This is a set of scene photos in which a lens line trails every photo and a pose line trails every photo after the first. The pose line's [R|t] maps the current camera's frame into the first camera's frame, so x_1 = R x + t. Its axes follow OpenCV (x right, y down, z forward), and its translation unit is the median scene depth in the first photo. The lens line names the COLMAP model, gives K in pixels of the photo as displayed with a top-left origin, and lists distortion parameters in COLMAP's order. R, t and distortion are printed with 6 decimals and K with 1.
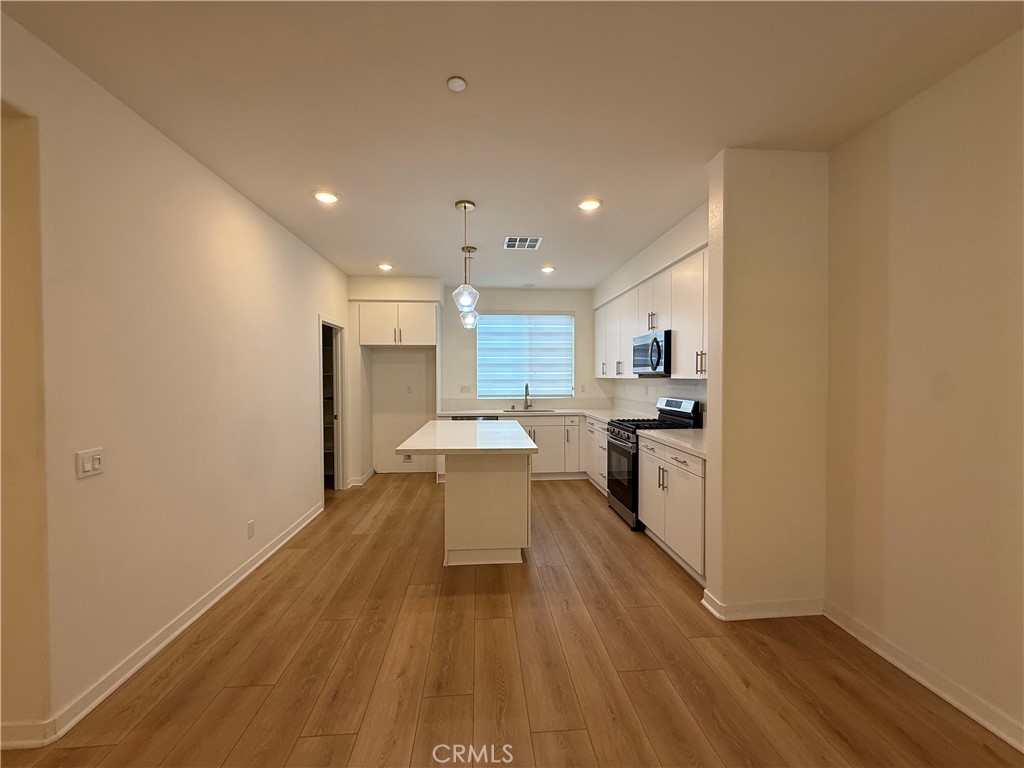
lens RADIAL K [[408.5, 0, 509.6], [0, 408.5, 382.6], [0, 0, 1]] dist [-0.000038, 0.000276]
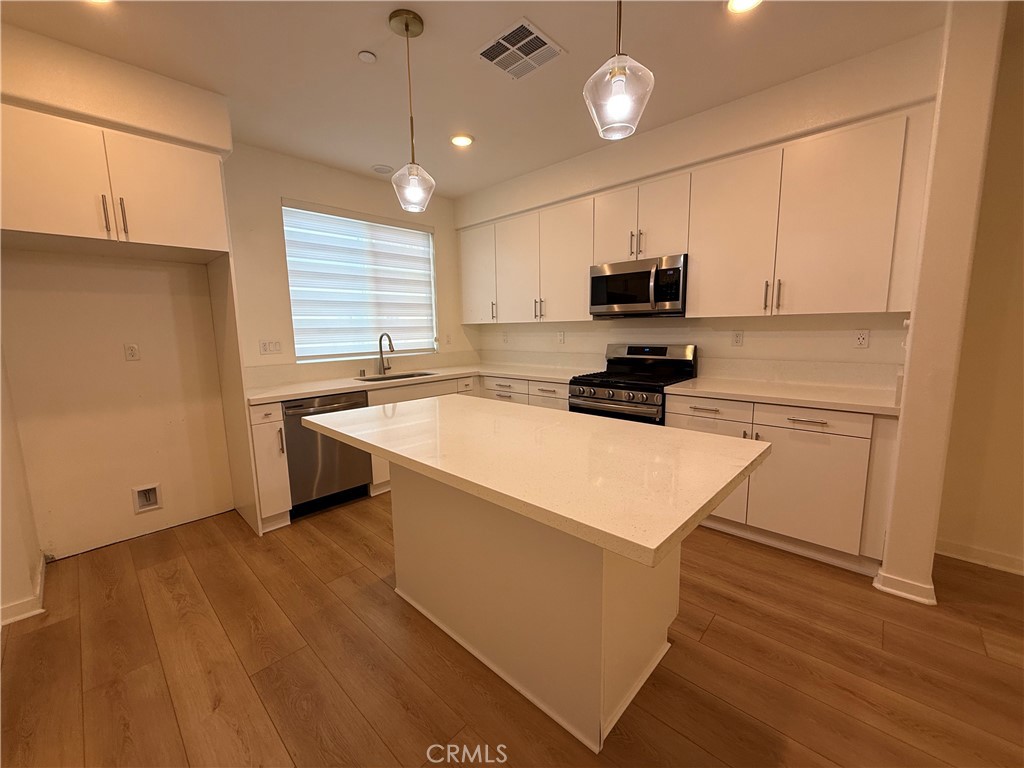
lens RADIAL K [[408.5, 0, 509.6], [0, 408.5, 382.6], [0, 0, 1]] dist [-0.000038, 0.000276]
pose [[0.737123, -0.102885, 0.667881, -0.286842], [0.026650, 0.991999, 0.123401, 0.005505], [-0.675233, -0.073163, 0.733967, 0.469201]]
